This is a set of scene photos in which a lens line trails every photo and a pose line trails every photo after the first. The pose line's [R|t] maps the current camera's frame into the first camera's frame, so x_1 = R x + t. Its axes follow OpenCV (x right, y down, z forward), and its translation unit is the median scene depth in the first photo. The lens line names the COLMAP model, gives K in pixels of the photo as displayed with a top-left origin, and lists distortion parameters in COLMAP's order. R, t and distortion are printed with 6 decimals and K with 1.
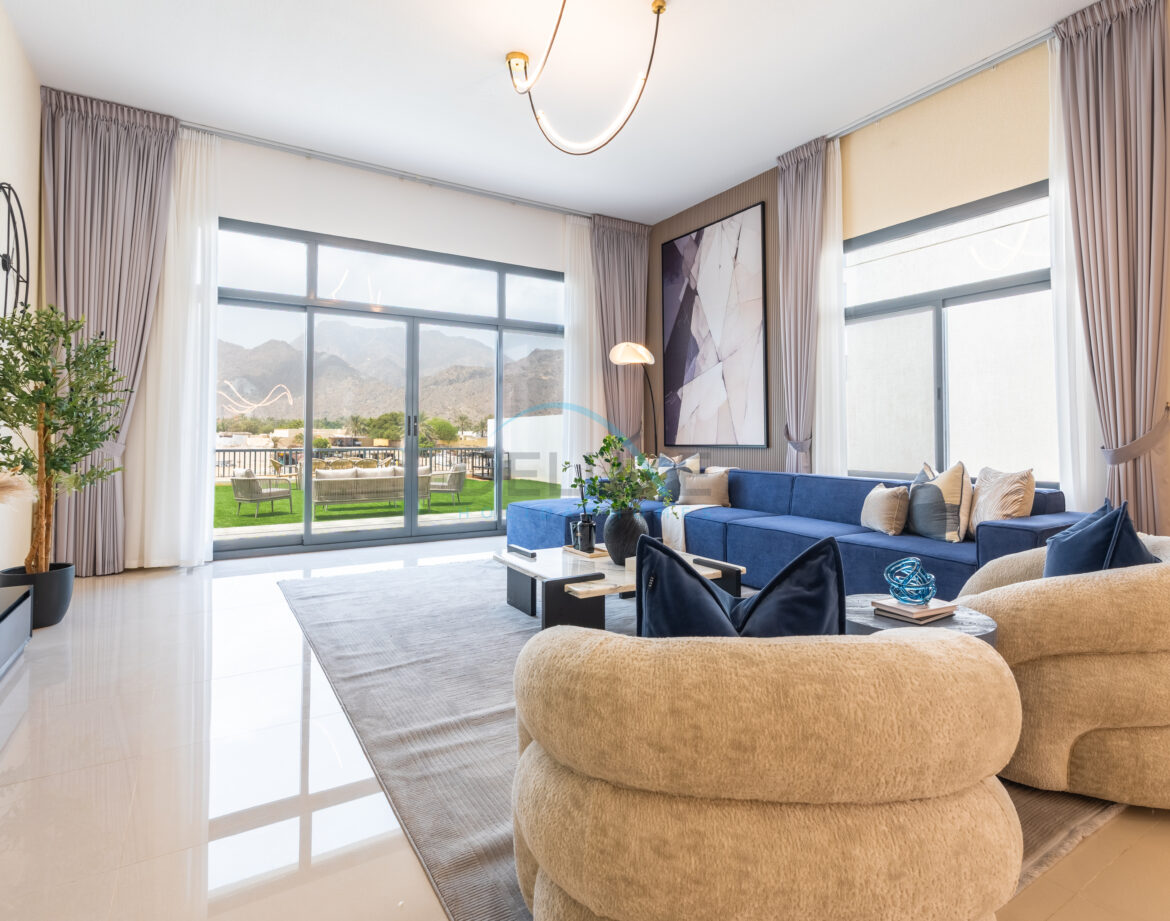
lens RADIAL K [[628.5, 0, 588.9], [0, 628.5, 419.9], [0, 0, 1]] dist [0.002759, 0.000299]
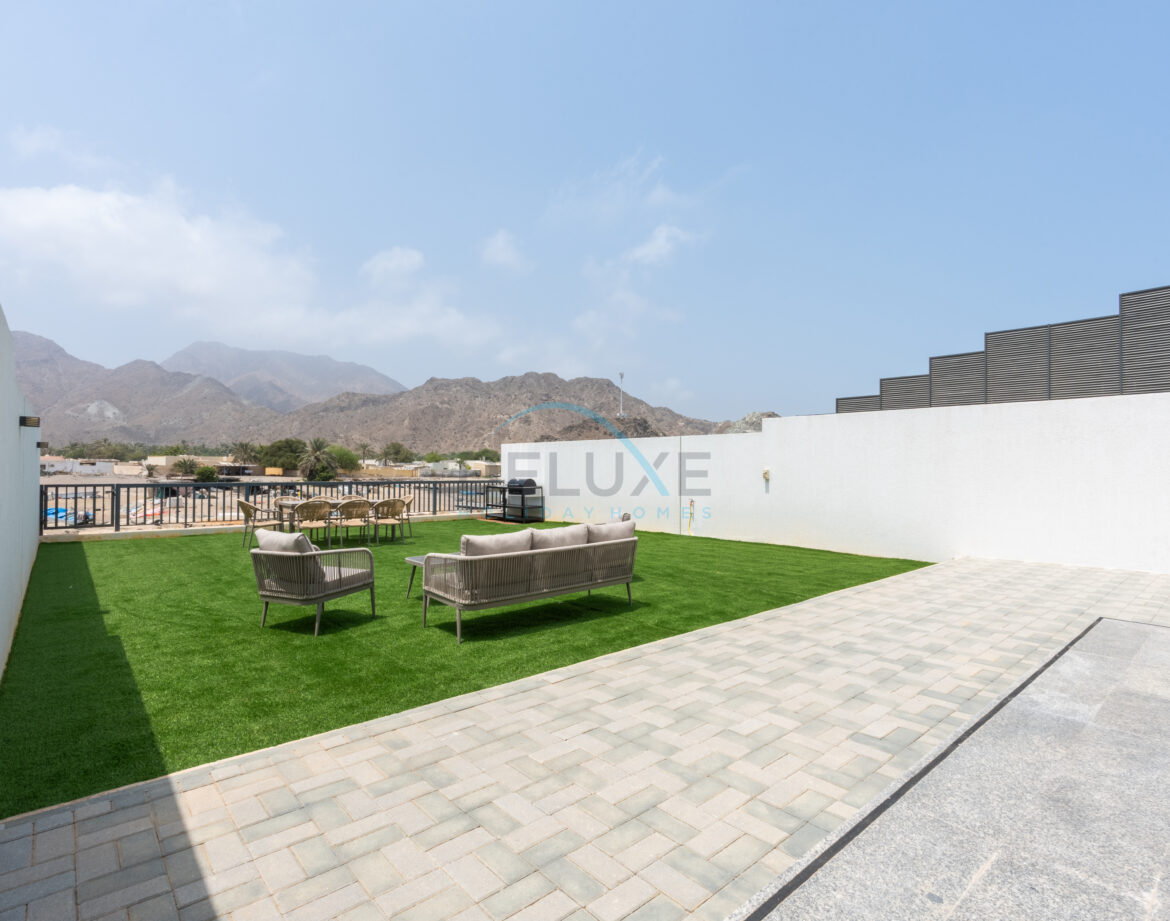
lens RADIAL K [[609.0, 0, 585.0], [0, 609.0, 460.5], [0, 0, 1]] dist [0.002479, 0.000018]
pose [[0.986209, 0.005729, 0.165404, -0.574096], [-0.008659, 0.999818, 0.016998, 0.017399], [-0.165276, -0.018196, 0.986079, 0.720125]]
